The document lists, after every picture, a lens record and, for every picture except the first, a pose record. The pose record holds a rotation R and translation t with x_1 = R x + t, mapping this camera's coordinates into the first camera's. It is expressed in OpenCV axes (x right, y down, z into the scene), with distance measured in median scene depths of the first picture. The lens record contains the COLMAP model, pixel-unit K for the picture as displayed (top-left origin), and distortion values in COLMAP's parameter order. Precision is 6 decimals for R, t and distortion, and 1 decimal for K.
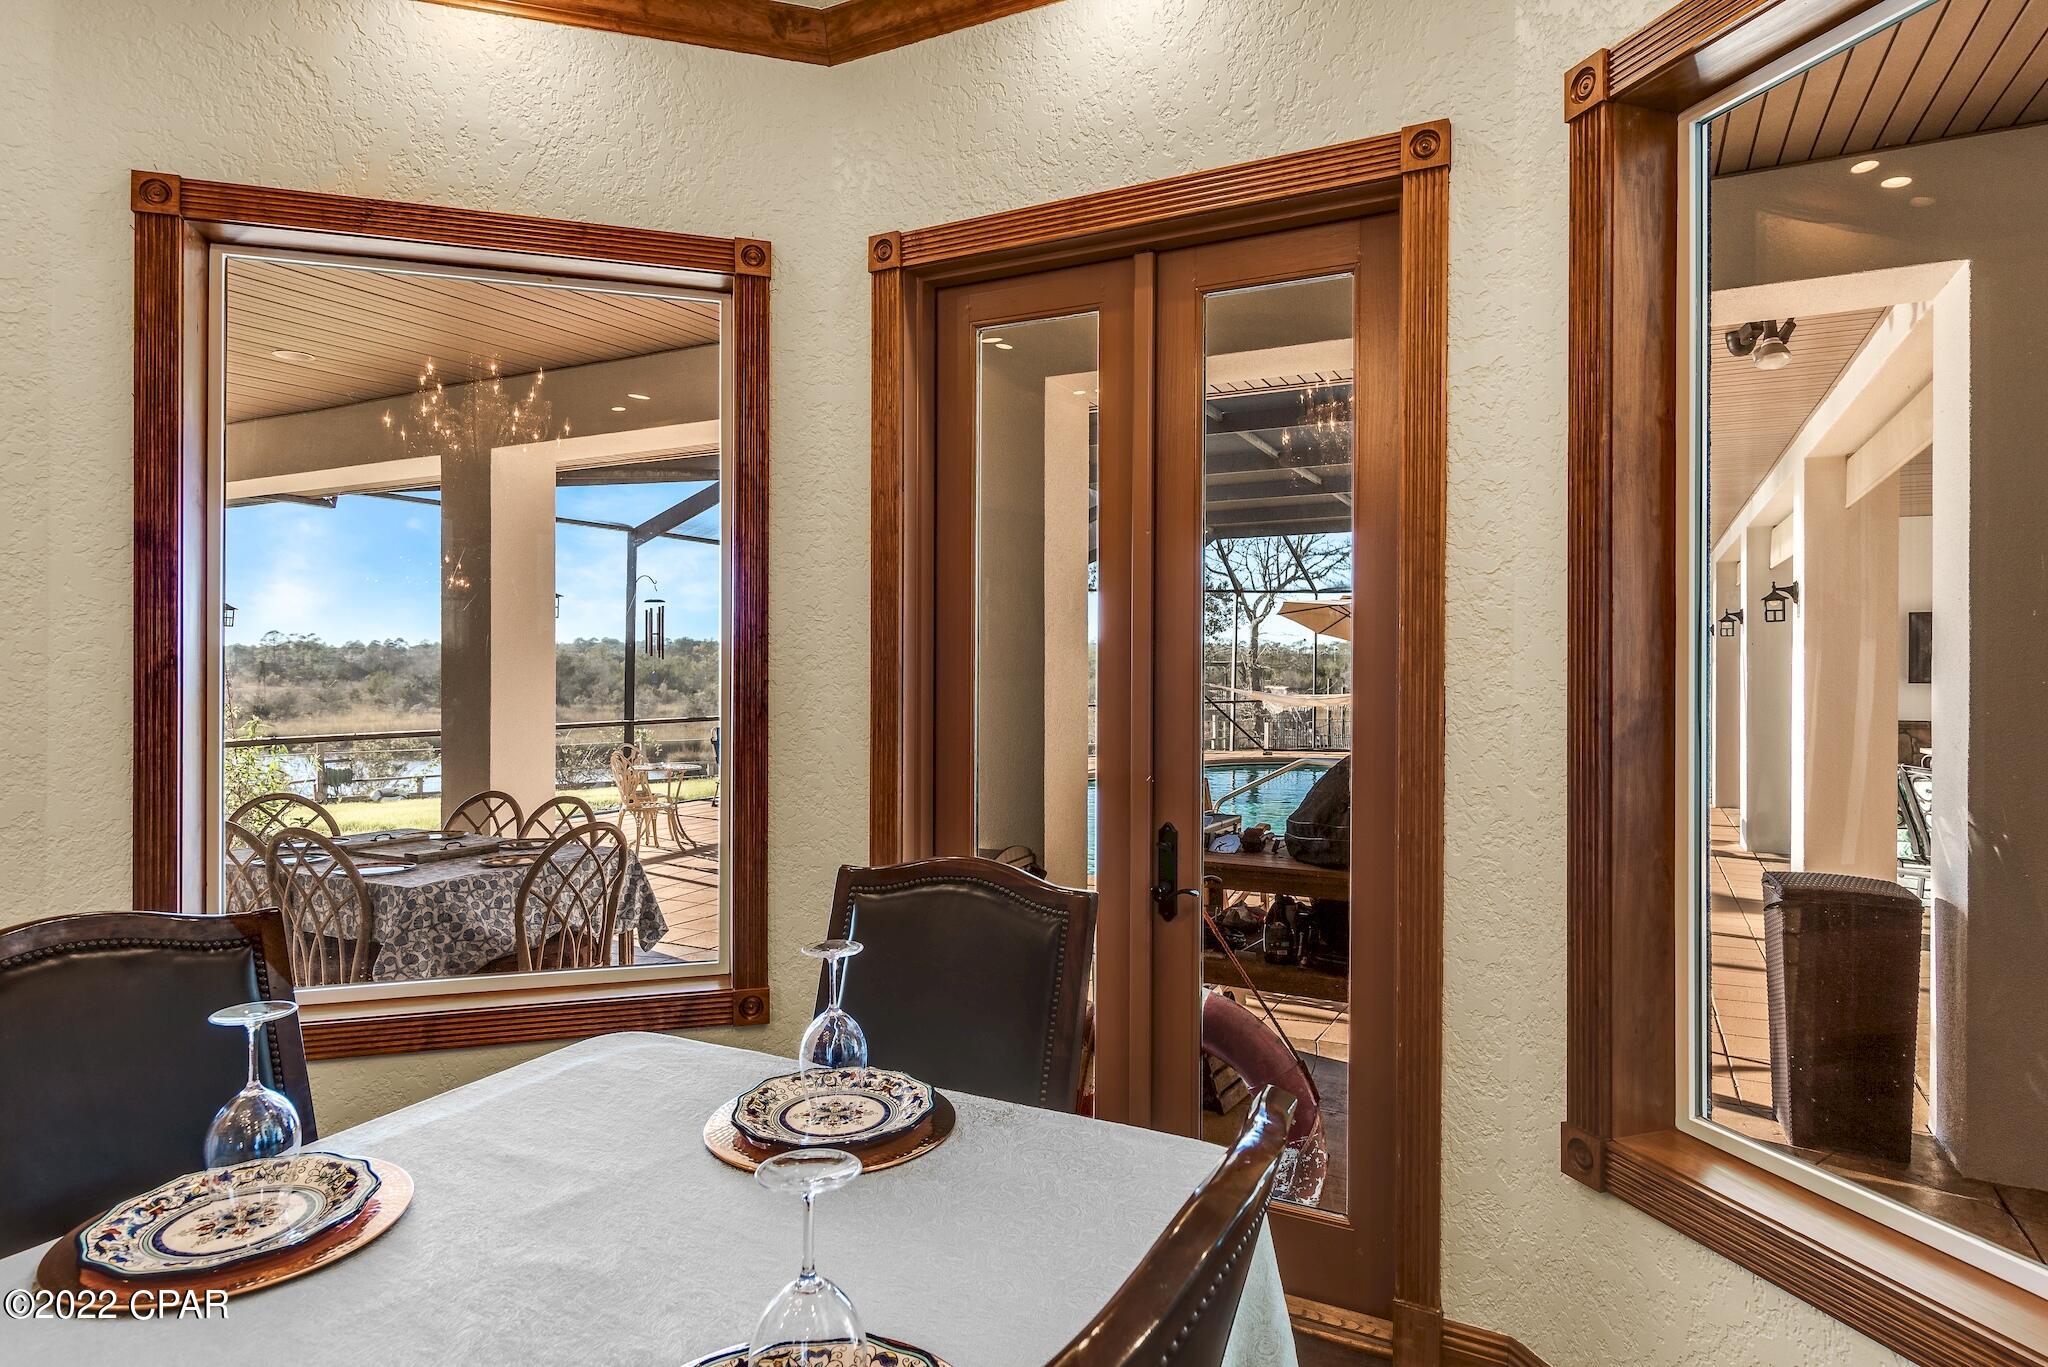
lens RADIAL K [[1118.8, 0, 1028.5], [0, 1118.8, 641.4], [0, 0, 1]] dist [-0.000425, 0.000494]
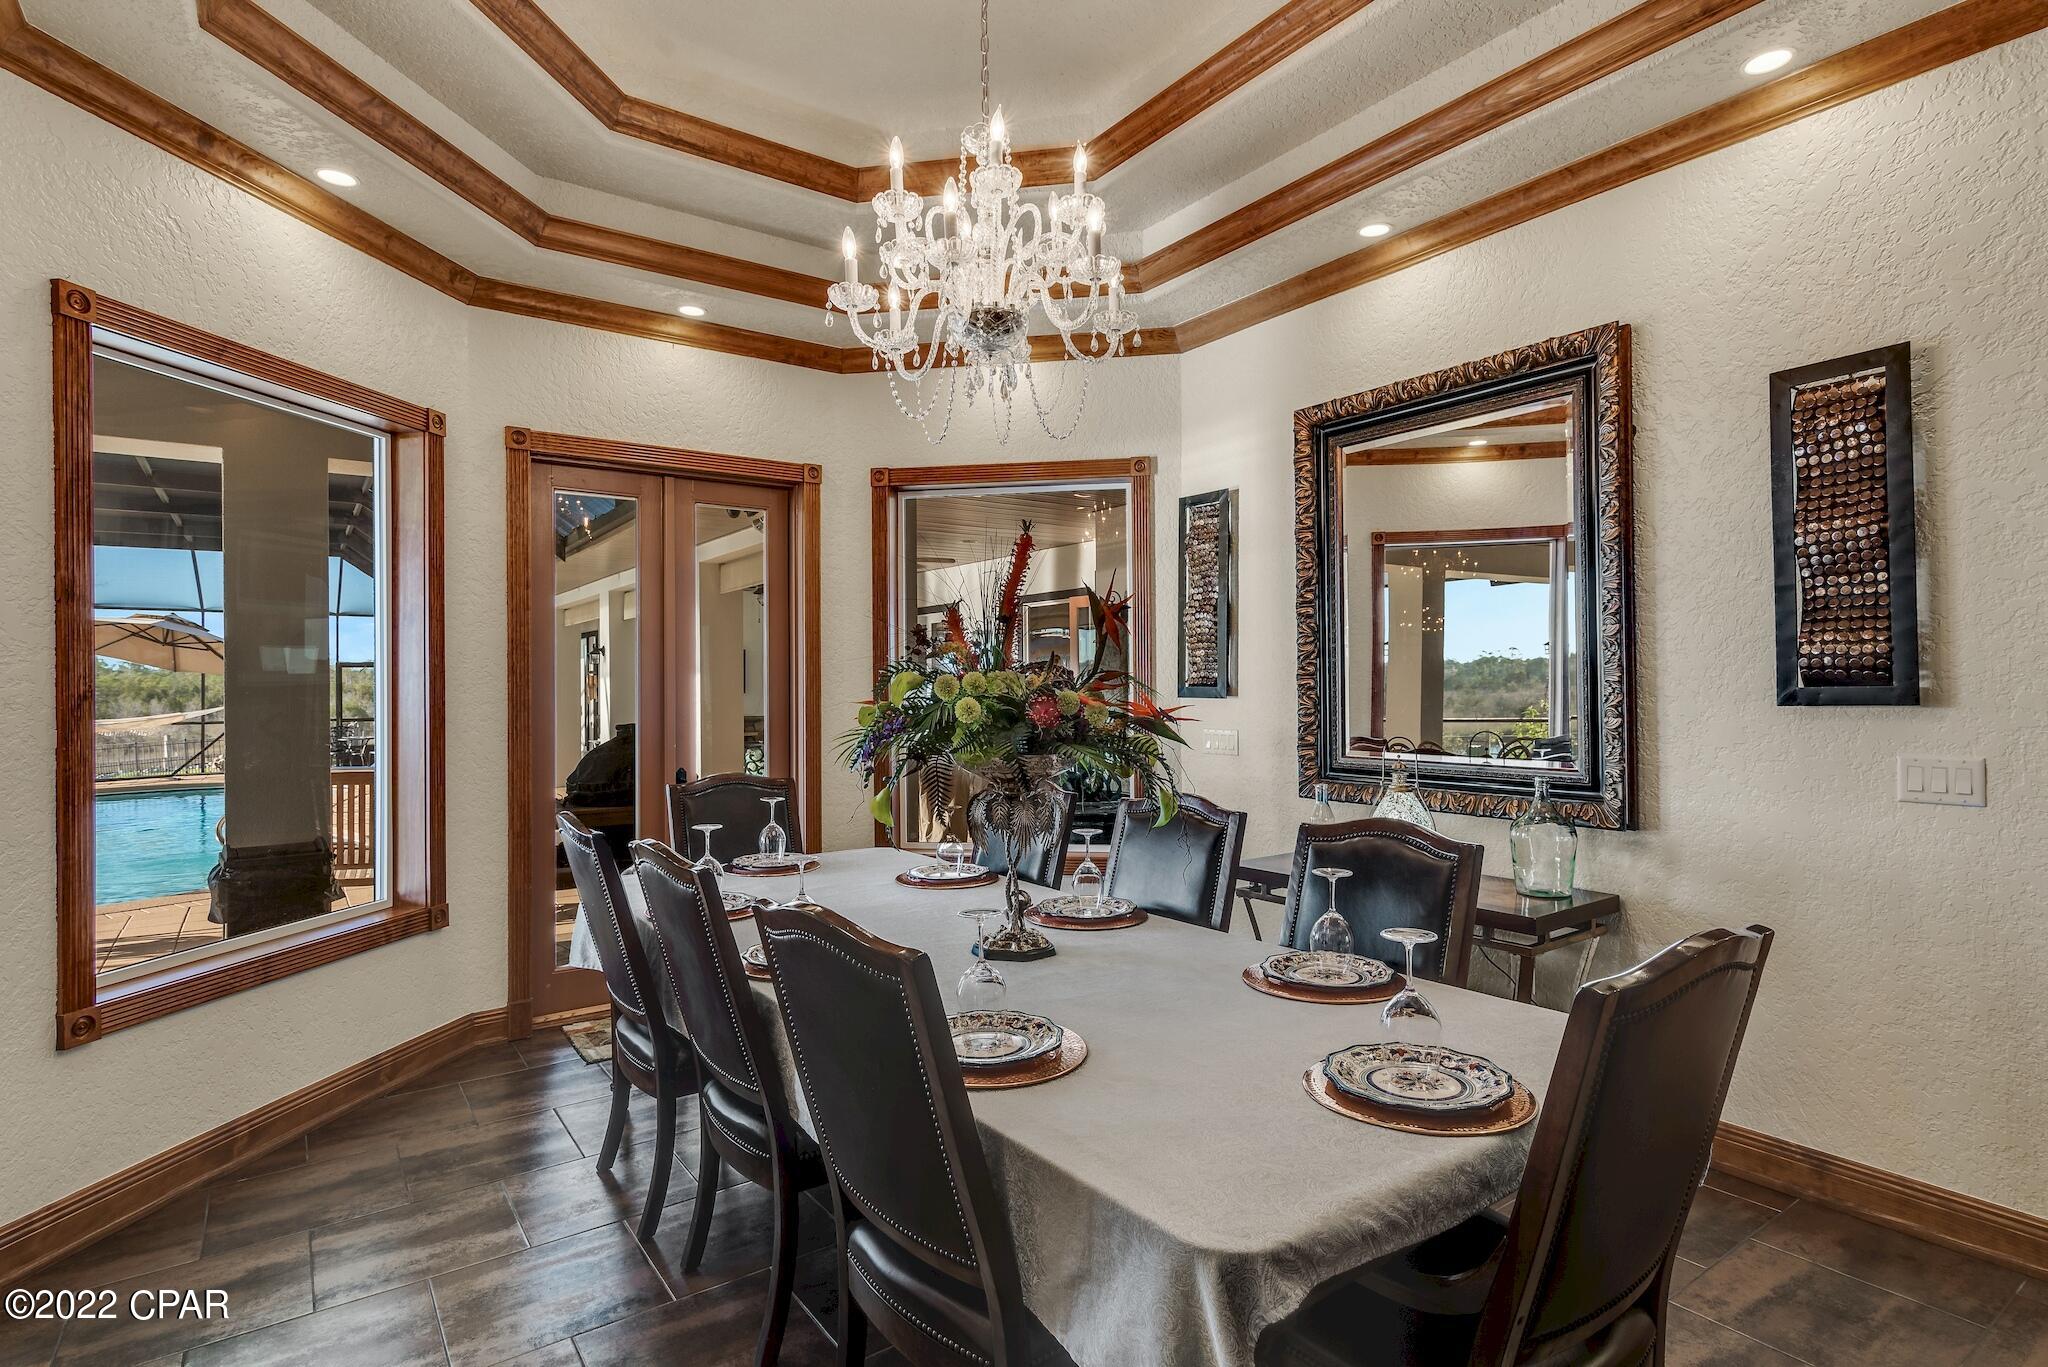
lens RADIAL K [[1013.6, 0, 1035.5], [0, 1013.6, 669.4], [0, 0, 1]] dist [0.001342, 0.000317]
pose [[0.446221, 0.000336, 0.894923, -1.163968], [0.000783, 0.999999, -0.000766, -0.006799], [-0.894922, 0.001042, 0.446220, -0.357507]]
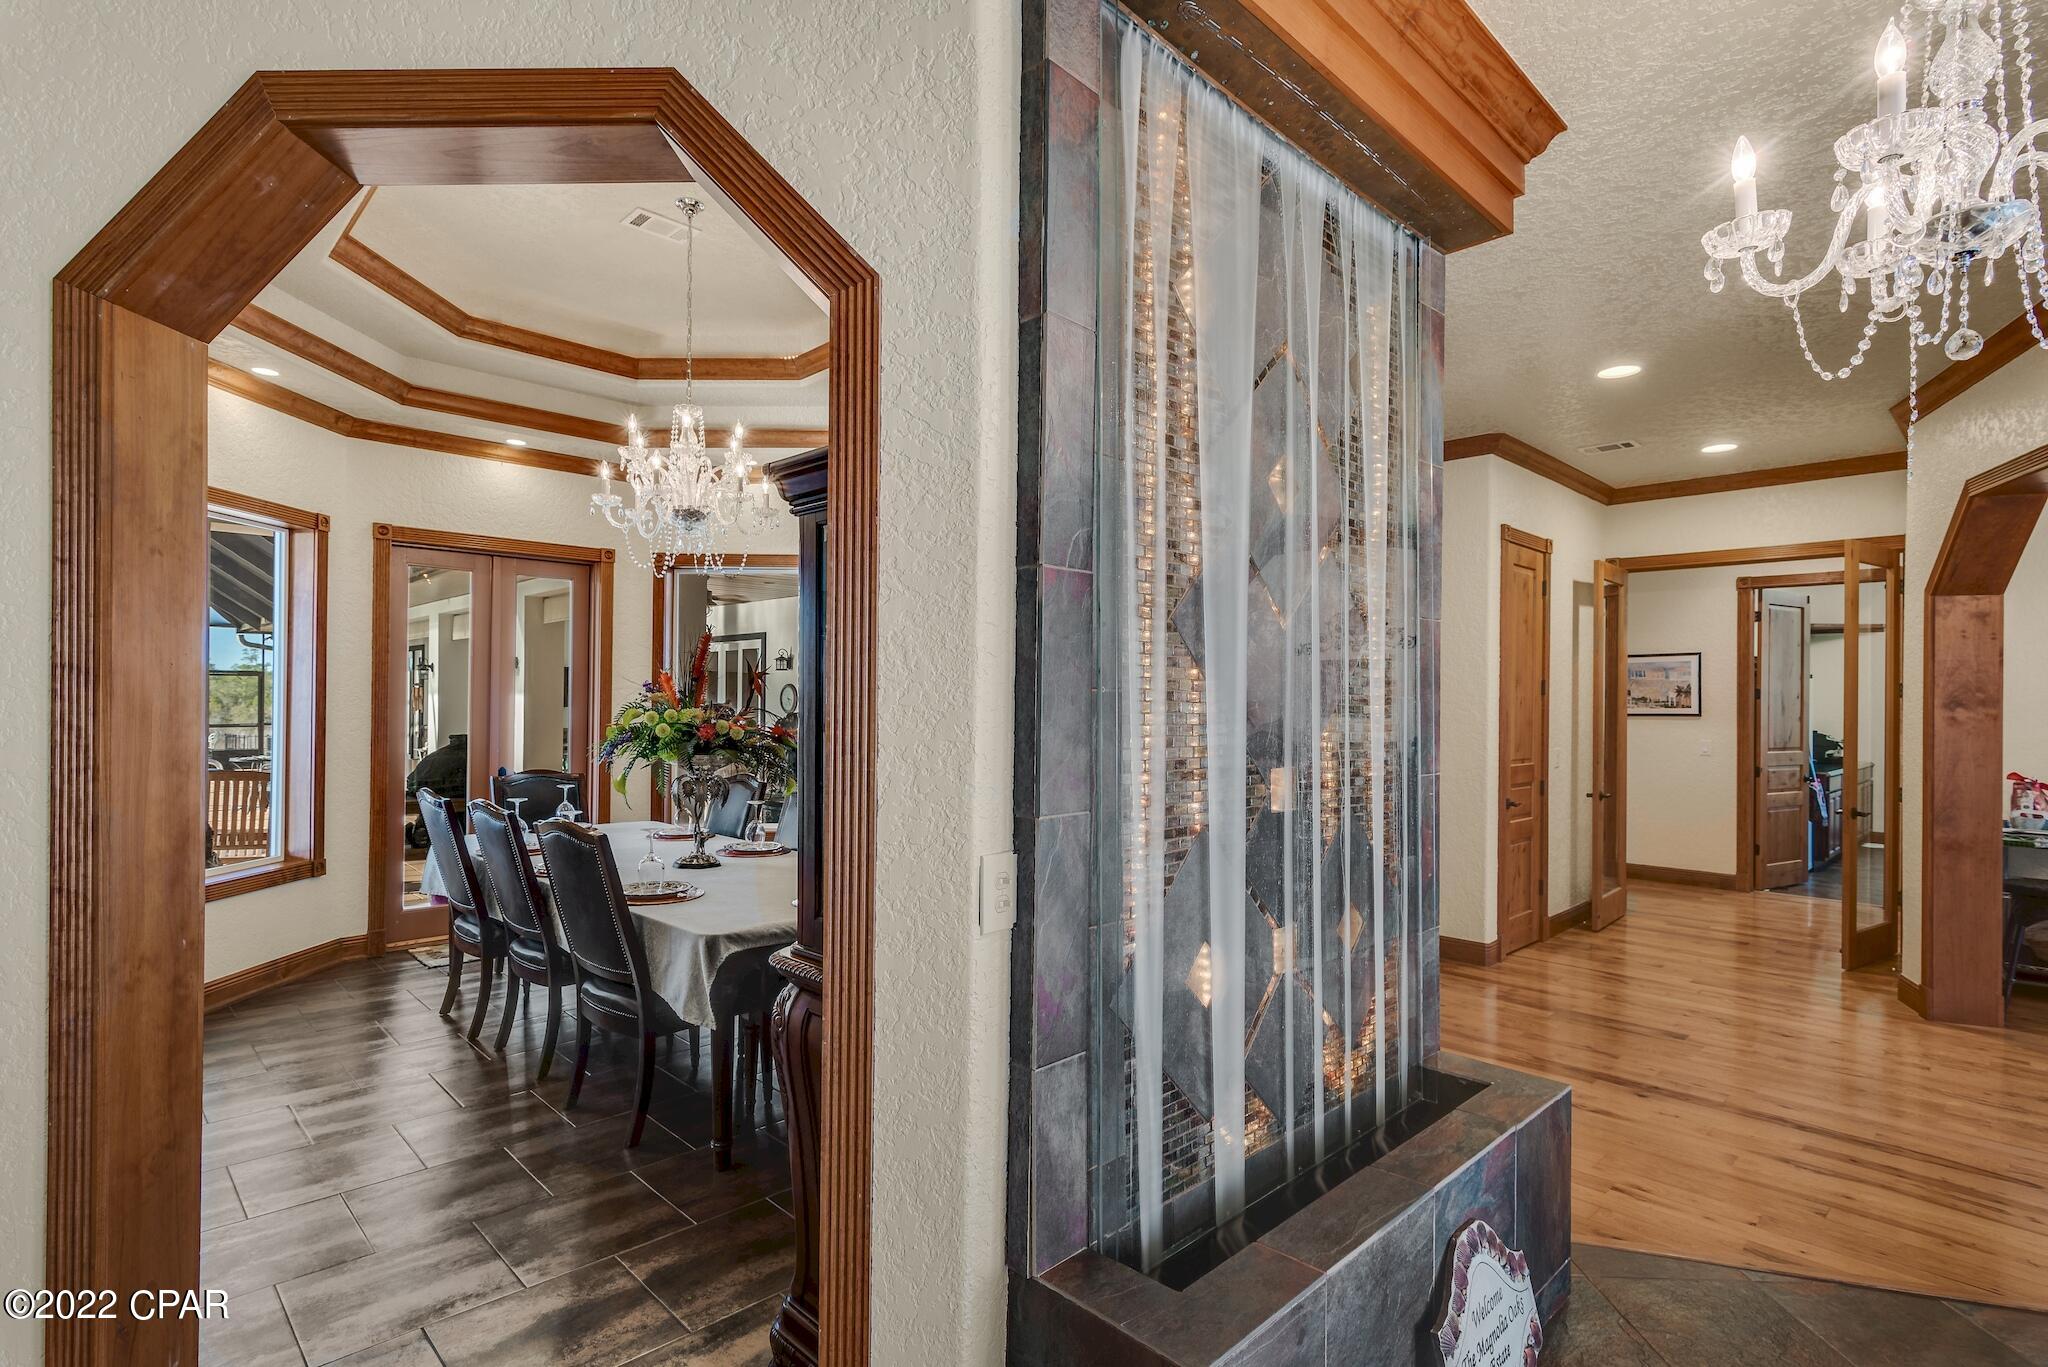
lens RADIAL K [[998.2, 0, 1027.3], [0, 998.2, 689.6], [0, 0, 1]] dist [0.006707, -0.000844]
pose [[0.315539, 0.004764, 0.948901, -1.737006], [-0.019208, 0.999815, 0.001368, -0.050573], [-0.948718, -0.018658, 0.315572, -0.963220]]
